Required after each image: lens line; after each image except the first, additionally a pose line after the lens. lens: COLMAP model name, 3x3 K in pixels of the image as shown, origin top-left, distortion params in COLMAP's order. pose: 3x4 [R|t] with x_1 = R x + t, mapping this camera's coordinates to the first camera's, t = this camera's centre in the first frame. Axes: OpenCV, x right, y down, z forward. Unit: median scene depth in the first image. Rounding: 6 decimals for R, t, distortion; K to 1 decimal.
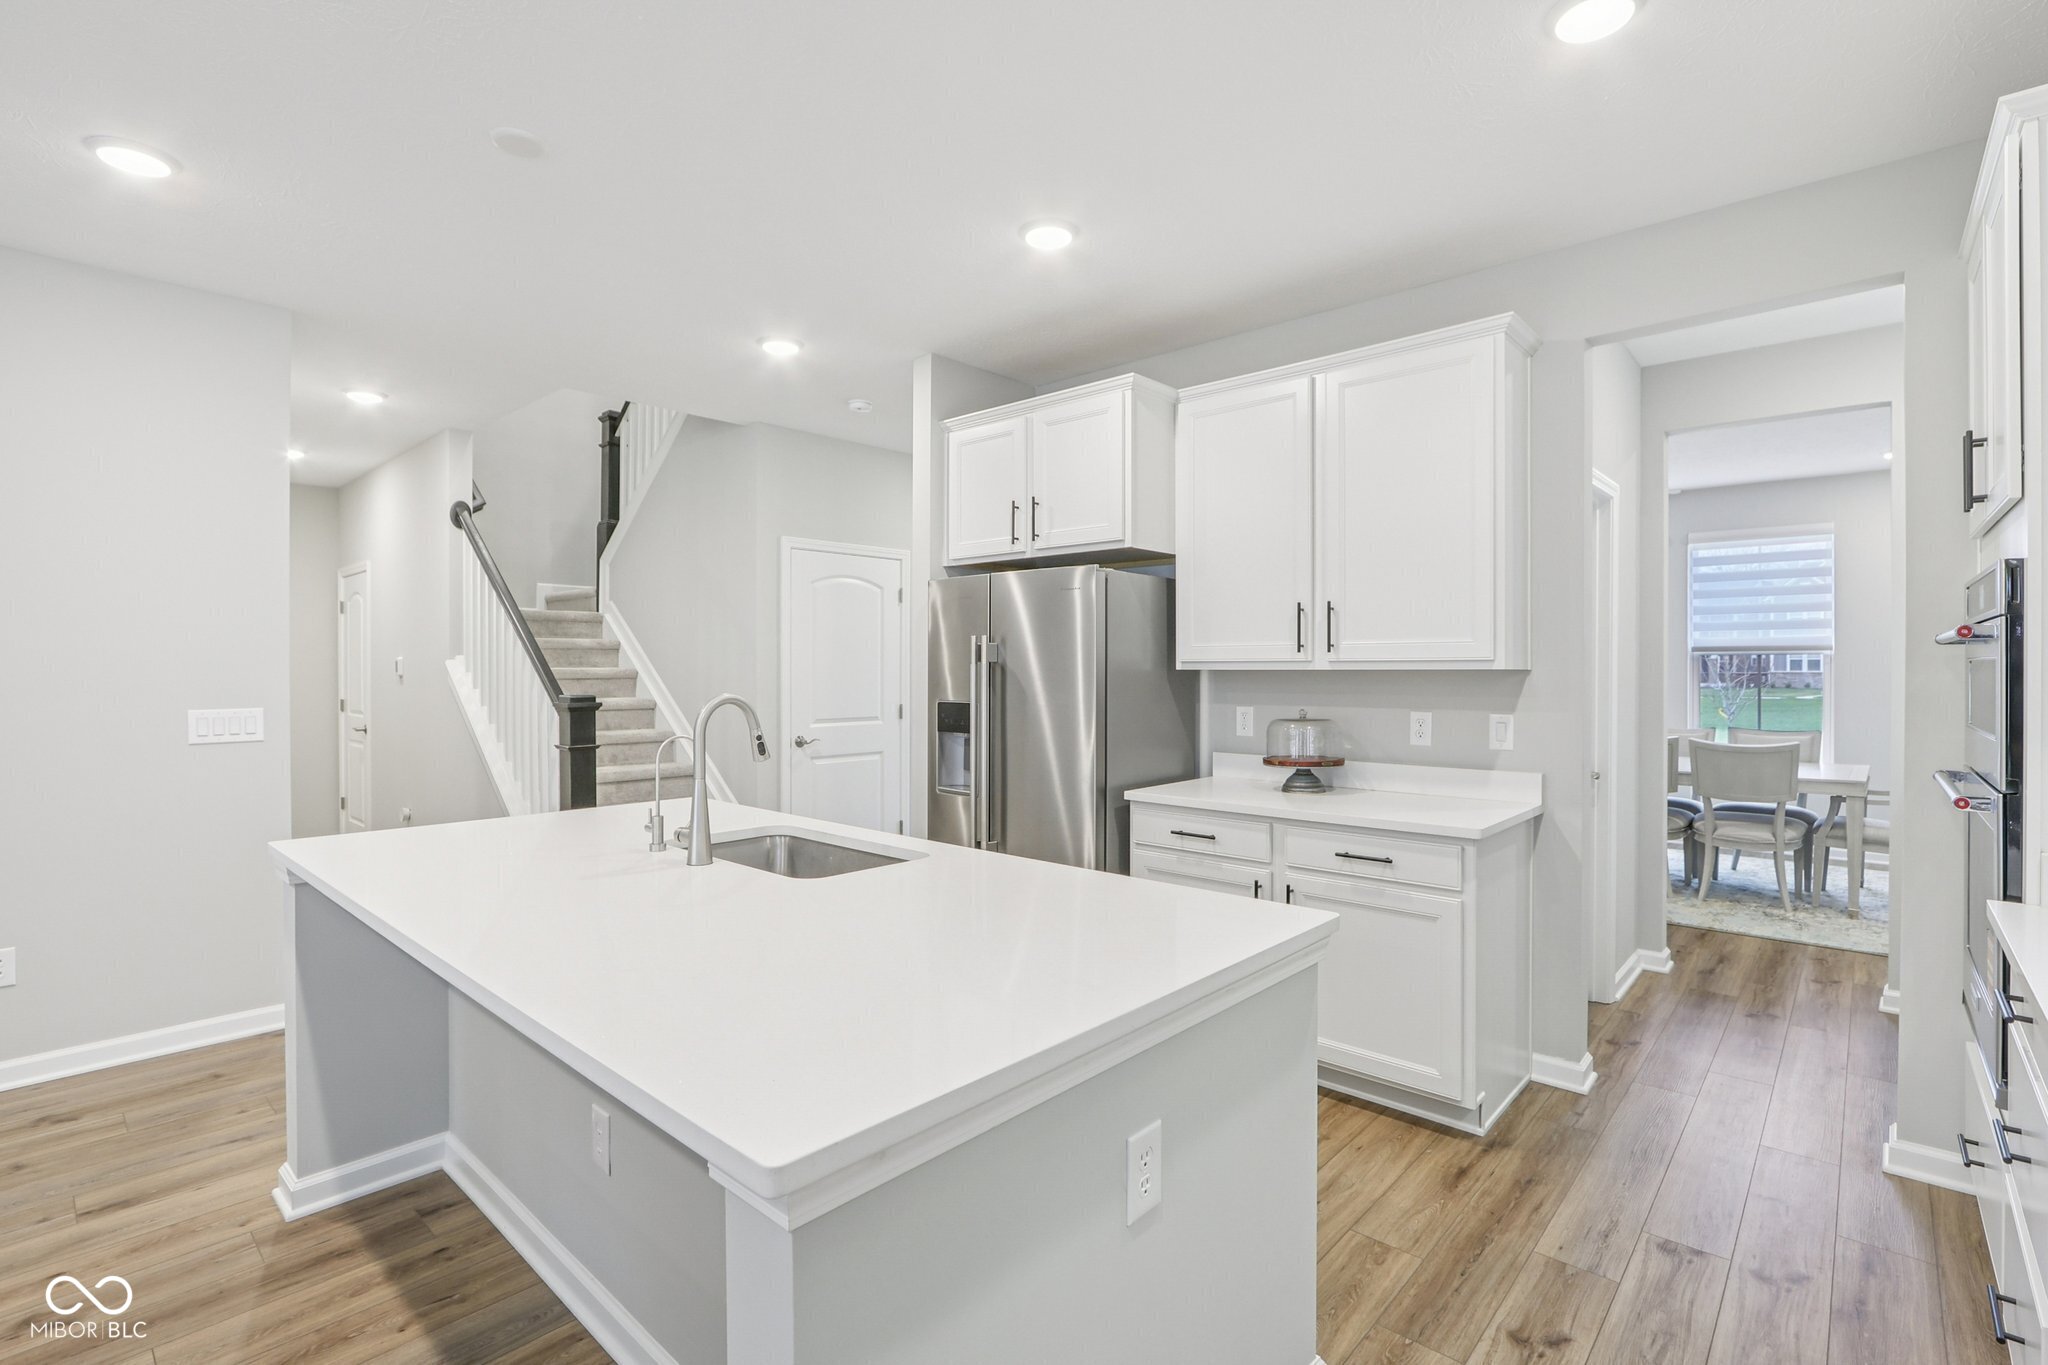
lens RADIAL K [[942.8, 0, 1055.4], [0, 942.8, 672.4], [0, 0, 1]] dist [-0.018912, 0.004102]
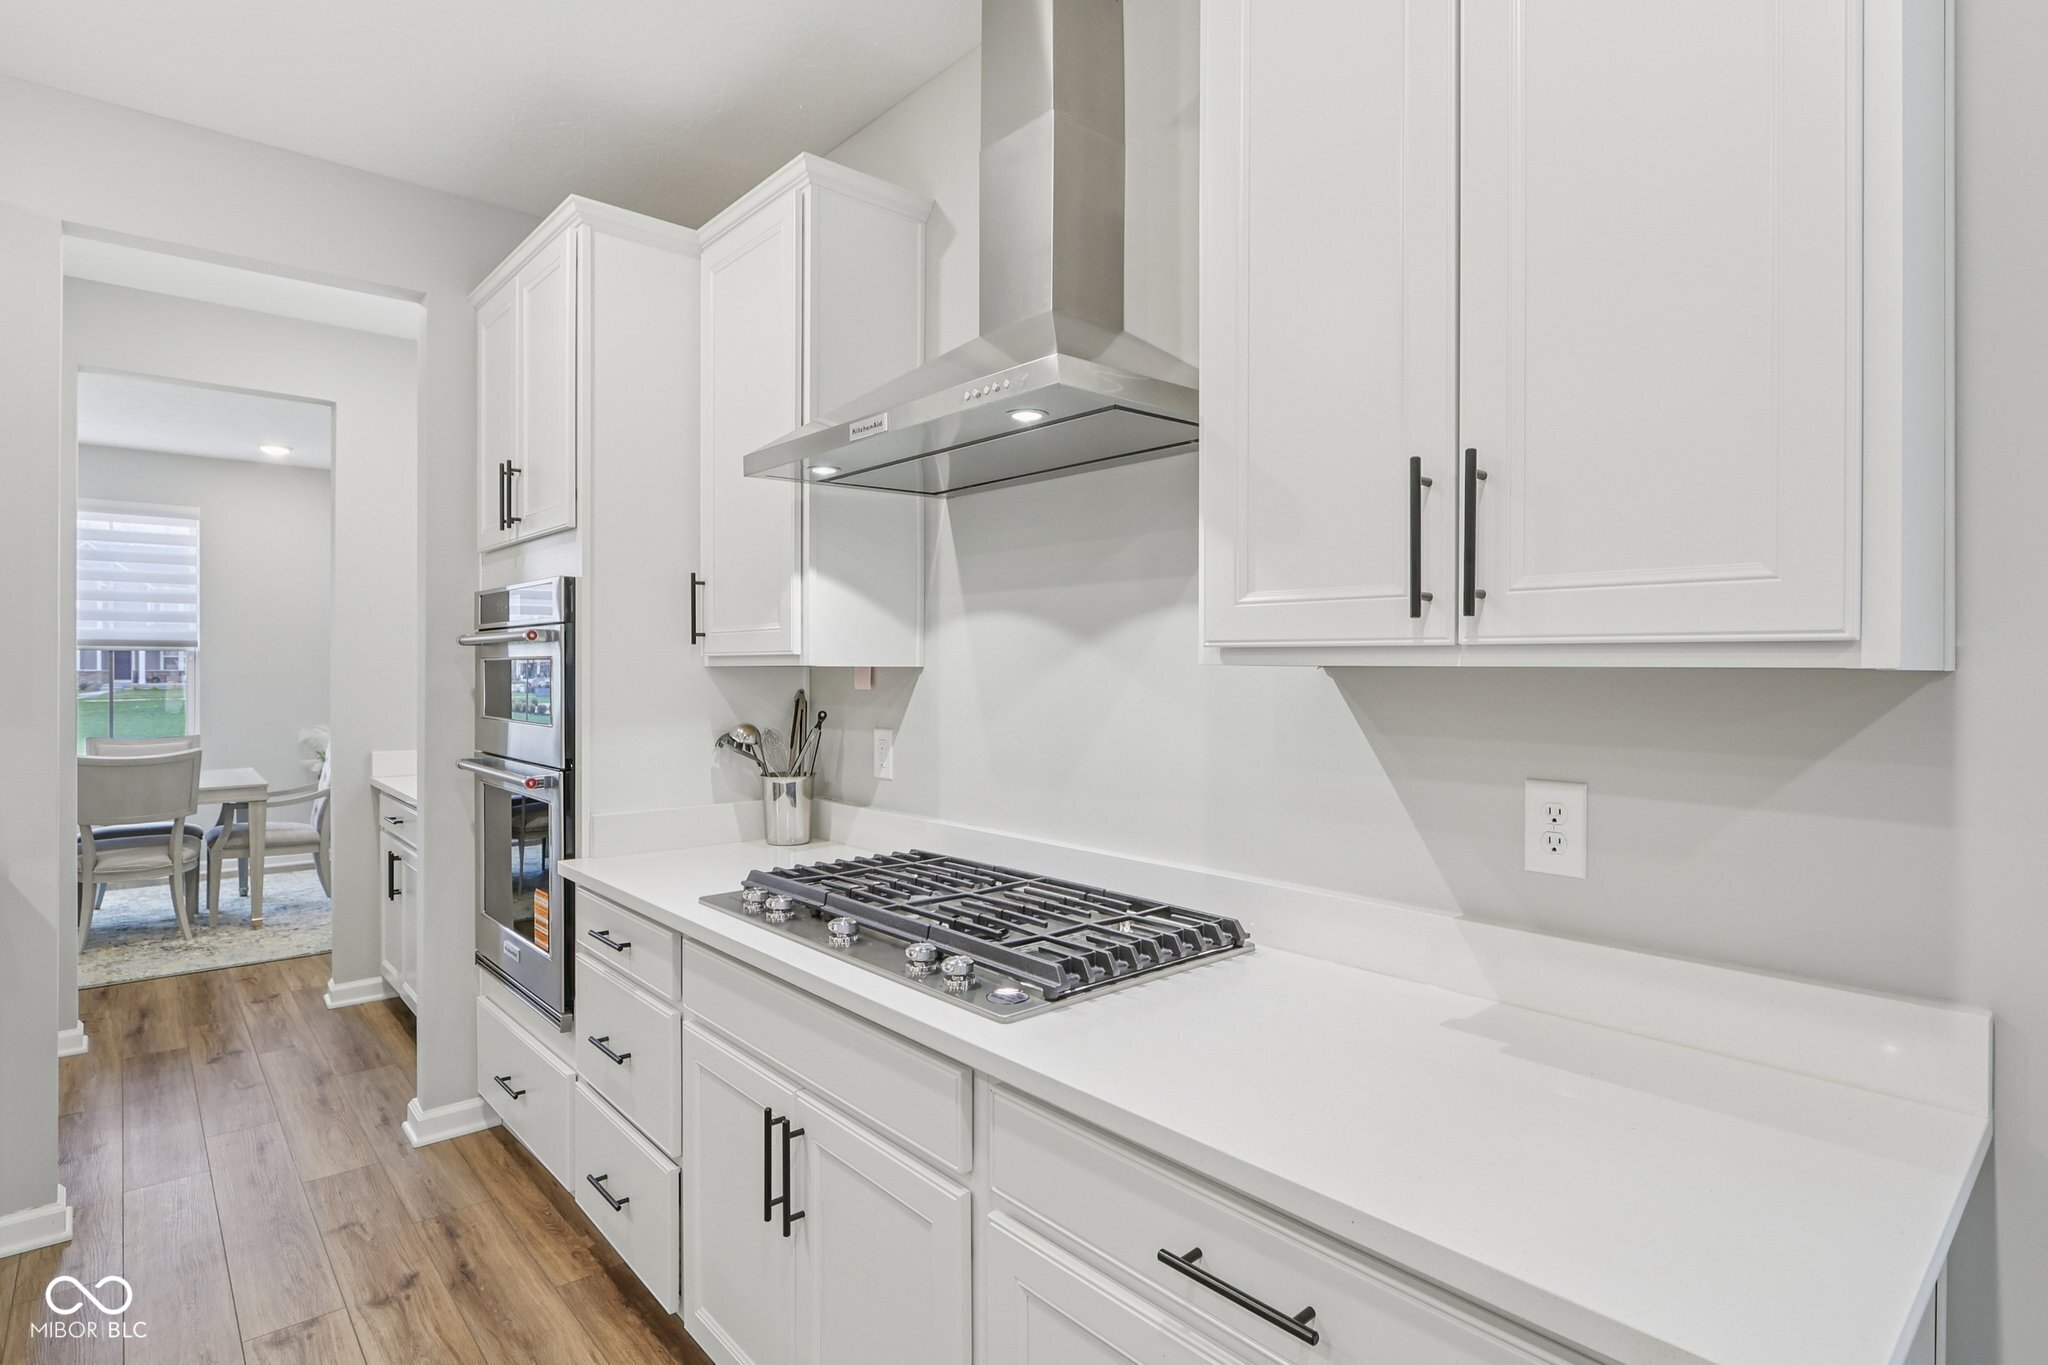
lens RADIAL K [[1040.6, 0, 1005.7], [0, 1040.6, 672.6], [0, 0, 1]] dist [-0.002215, 0.000904]
pose [[0.145355, -0.004467, 0.989369, -0.114644], [0.002987, 0.999987, 0.004076, -0.000226], [-0.989375, 0.002363, 0.145367, 0.115745]]
